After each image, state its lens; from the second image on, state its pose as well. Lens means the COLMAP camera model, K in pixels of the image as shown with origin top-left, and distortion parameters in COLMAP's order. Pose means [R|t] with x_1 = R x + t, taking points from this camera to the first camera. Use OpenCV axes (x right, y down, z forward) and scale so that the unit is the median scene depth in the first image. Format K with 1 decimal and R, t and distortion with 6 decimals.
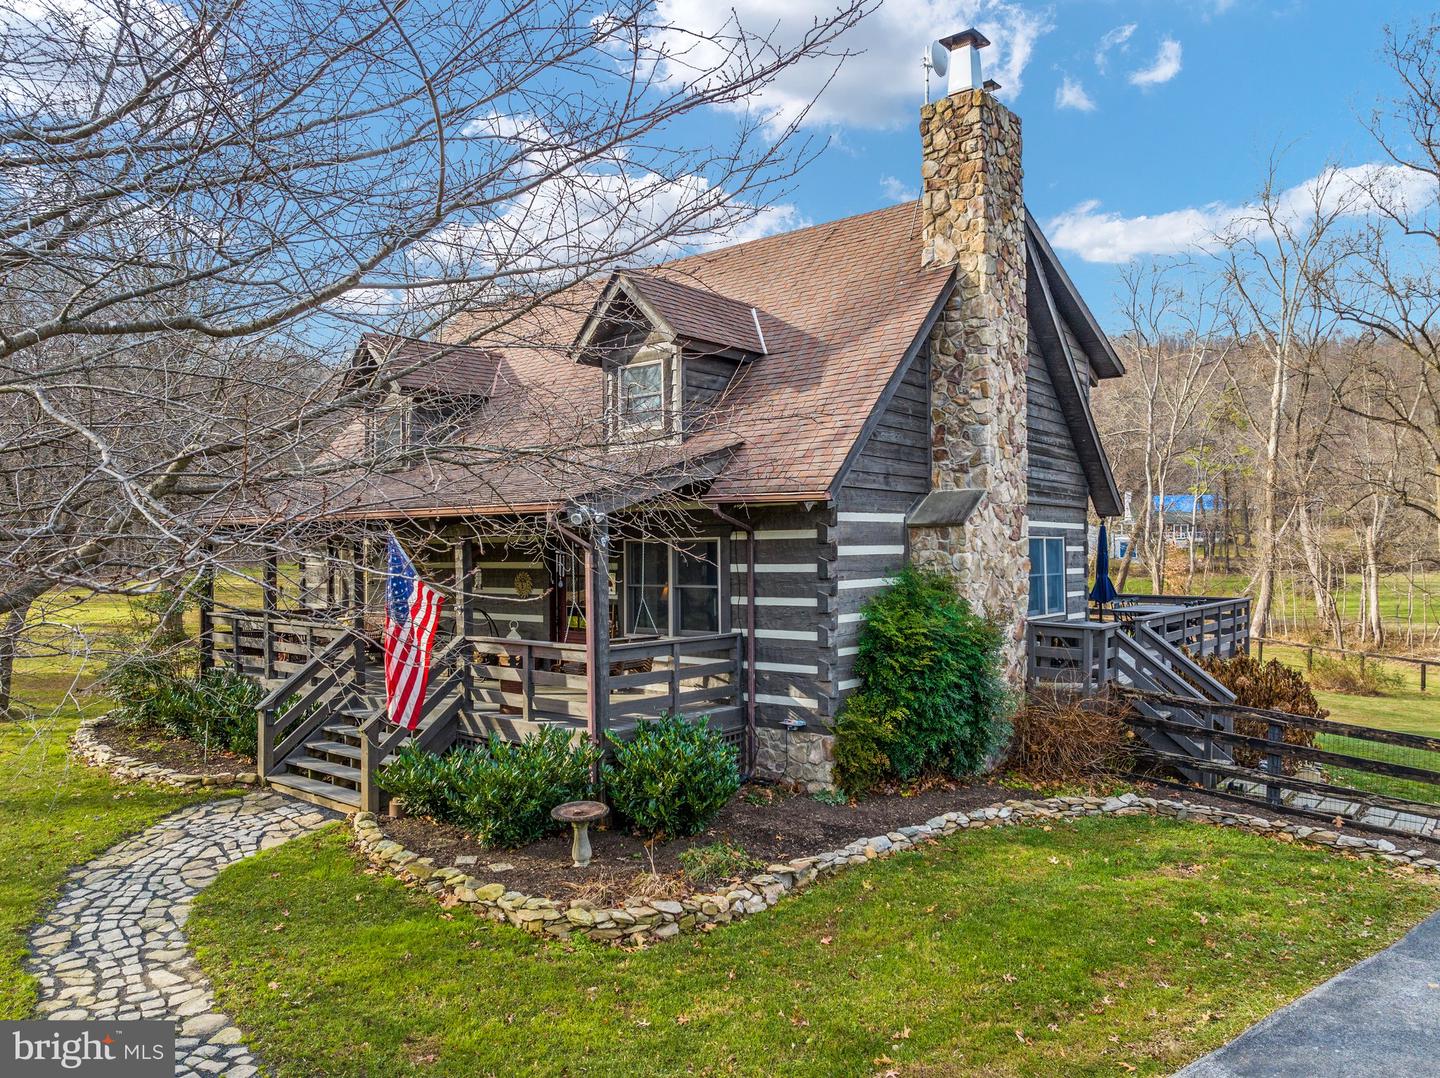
lens RADIAL K [[1023.8, 0, 718.1], [0, 1023.8, 550.3], [0, 0, 1]] dist [-0.031292, 0.003609]
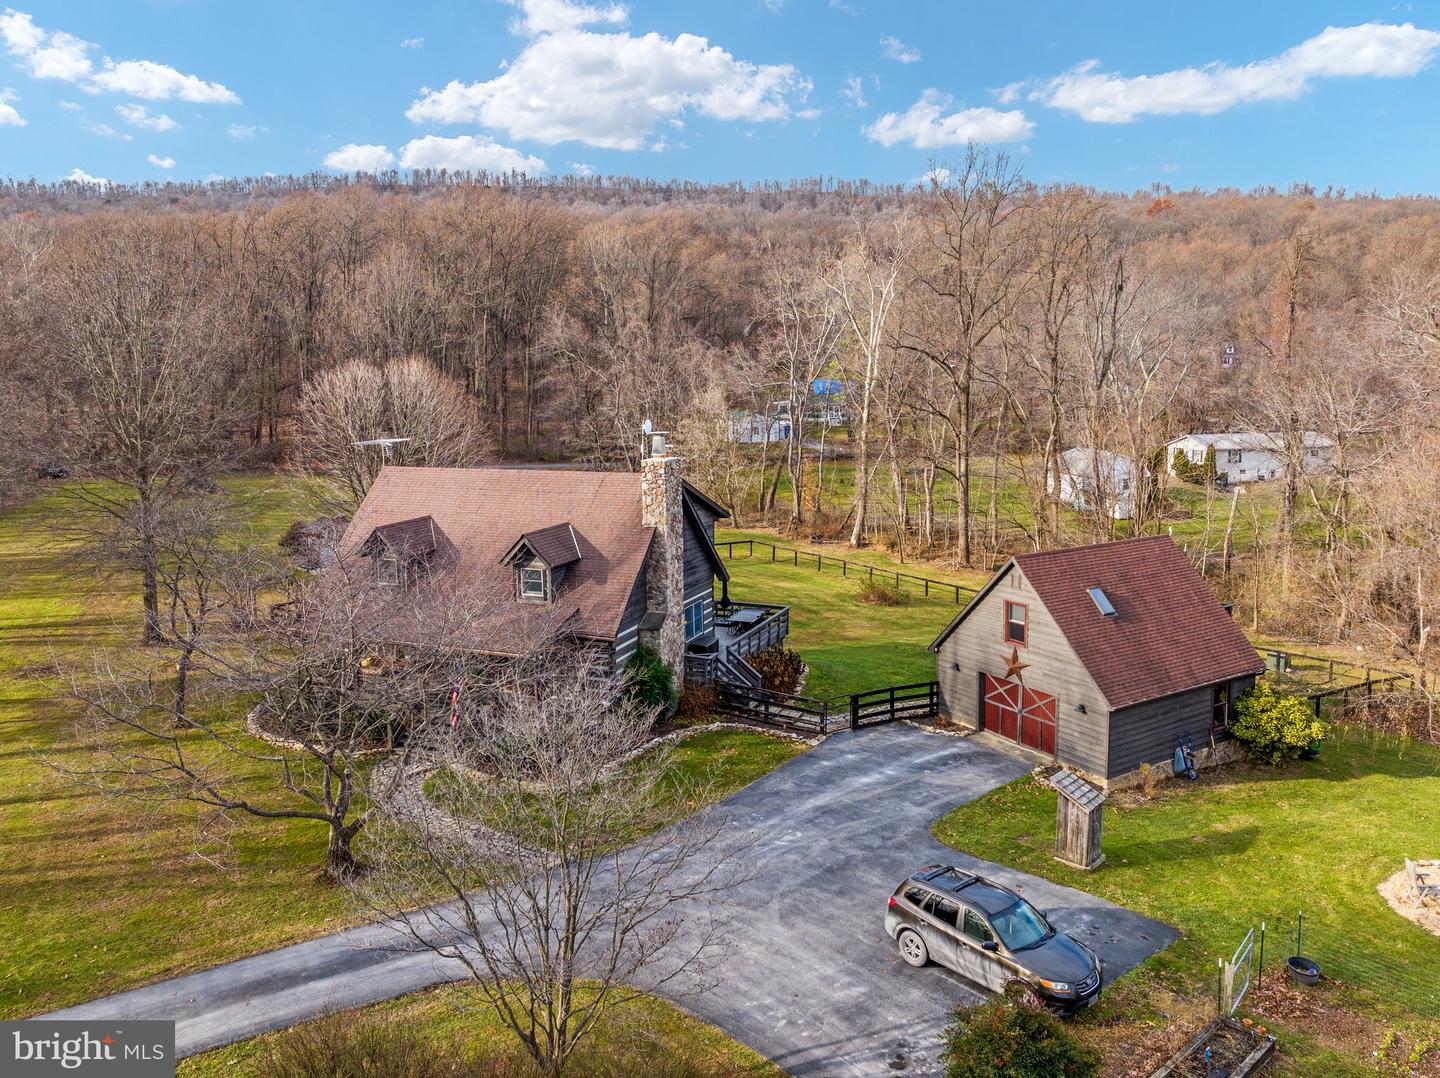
lens RADIAL K [[1023.8, 0, 722.0], [0, 1023.8, 539.5], [0, 0, 1]] dist [-0.031292, 0.003609]
pose [[0.955407, -0.046586, 0.291594, -0.364511], [0.002479, 0.988708, 0.149836, -0.639706], [-0.295281, -0.142431, 0.944734, -1.506647]]
